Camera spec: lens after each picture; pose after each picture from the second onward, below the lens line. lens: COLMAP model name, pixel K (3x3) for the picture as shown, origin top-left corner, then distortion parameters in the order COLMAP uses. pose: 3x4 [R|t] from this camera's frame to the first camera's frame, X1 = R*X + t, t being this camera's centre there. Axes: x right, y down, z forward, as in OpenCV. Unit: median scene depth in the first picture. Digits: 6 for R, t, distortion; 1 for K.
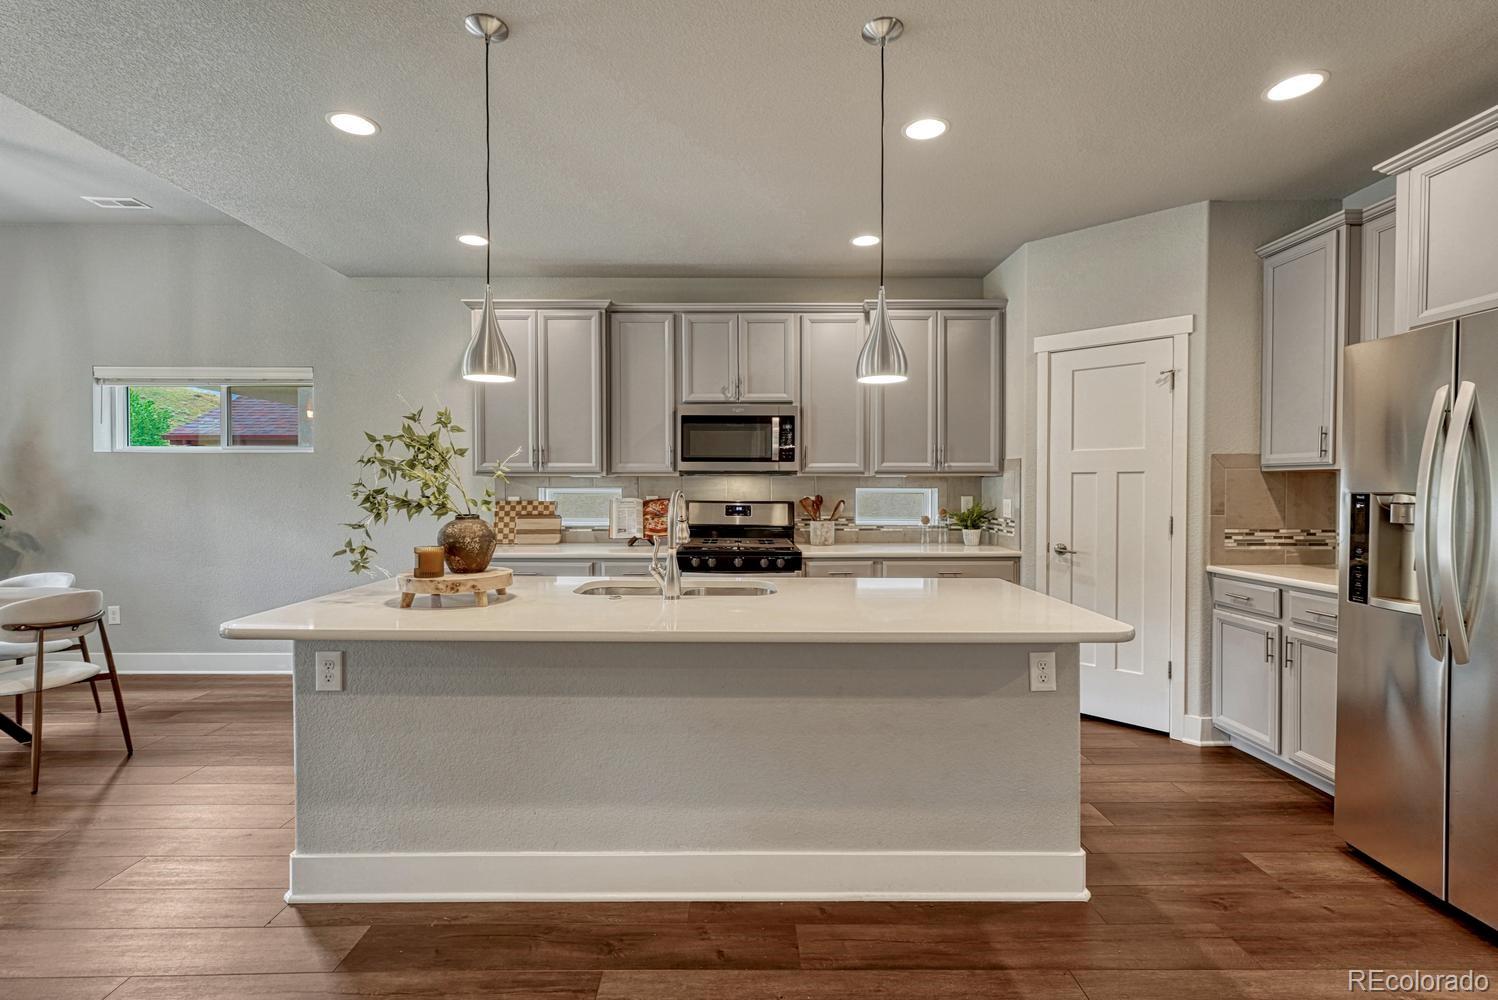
lens RADIAL K [[674.6, 0, 743.9], [0, 674.6, 496.3], [0, 0, 1]] dist [0.000940, 0.000511]
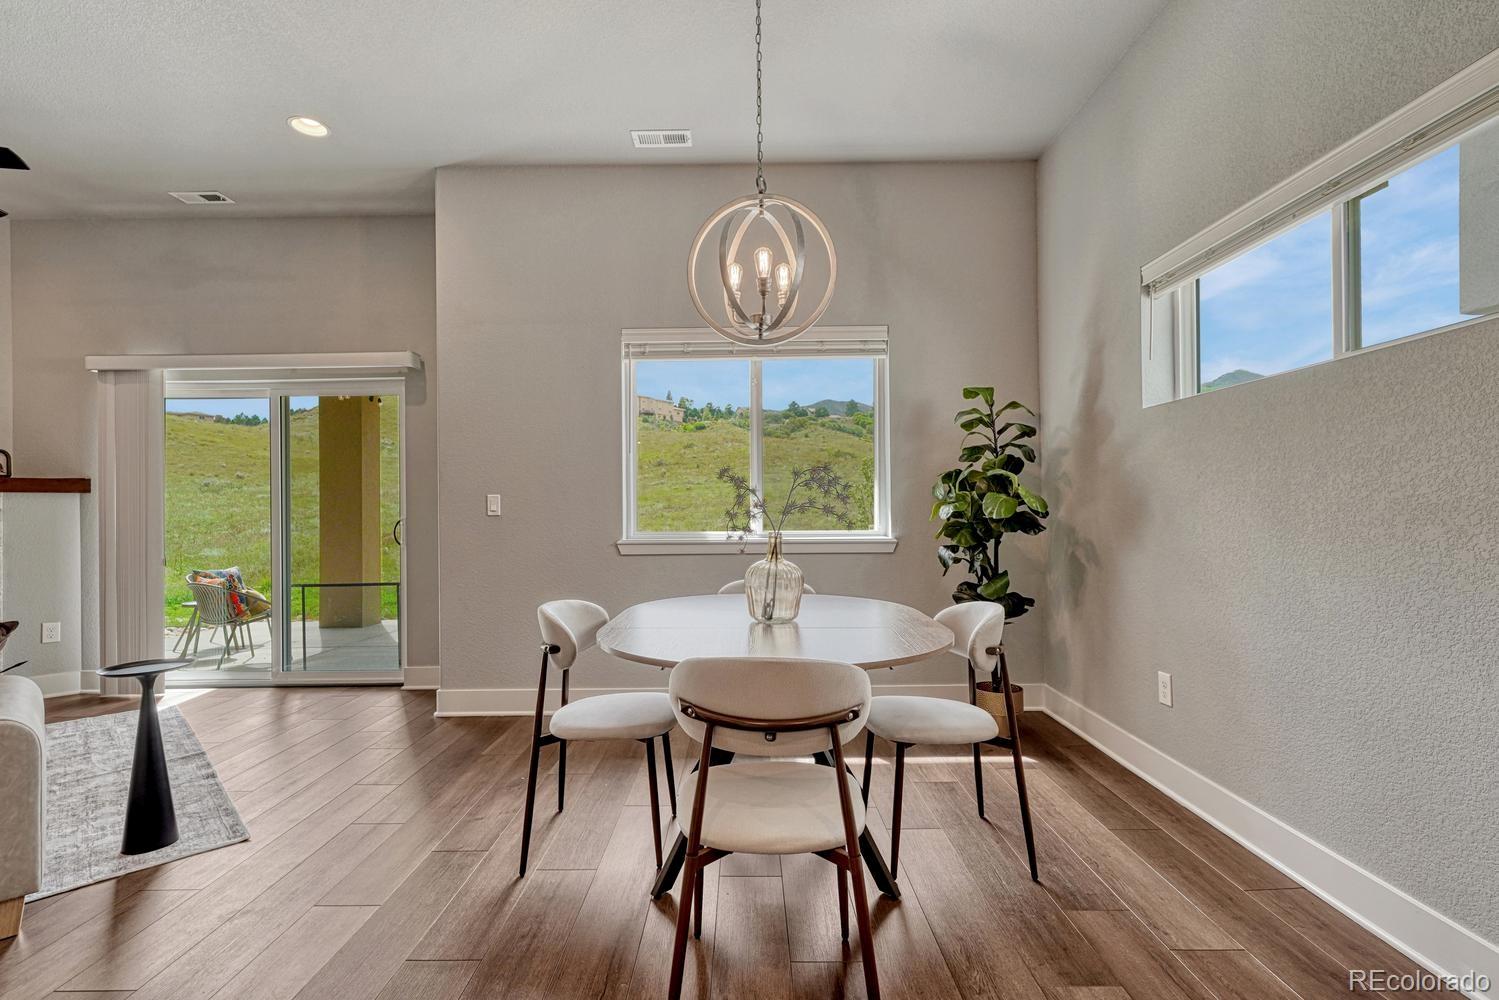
lens RADIAL K [[689.8, 0, 745.3], [0, 689.8, 504.4], [0, 0, 1]] dist [0.004079, 0.000235]
pose [[-0.008849, -0.011290, -0.999897, -0.368362], [-0.005136, 0.999924, -0.011244, 0.030635], [0.999948, 0.005036, -0.008906, 0.699725]]
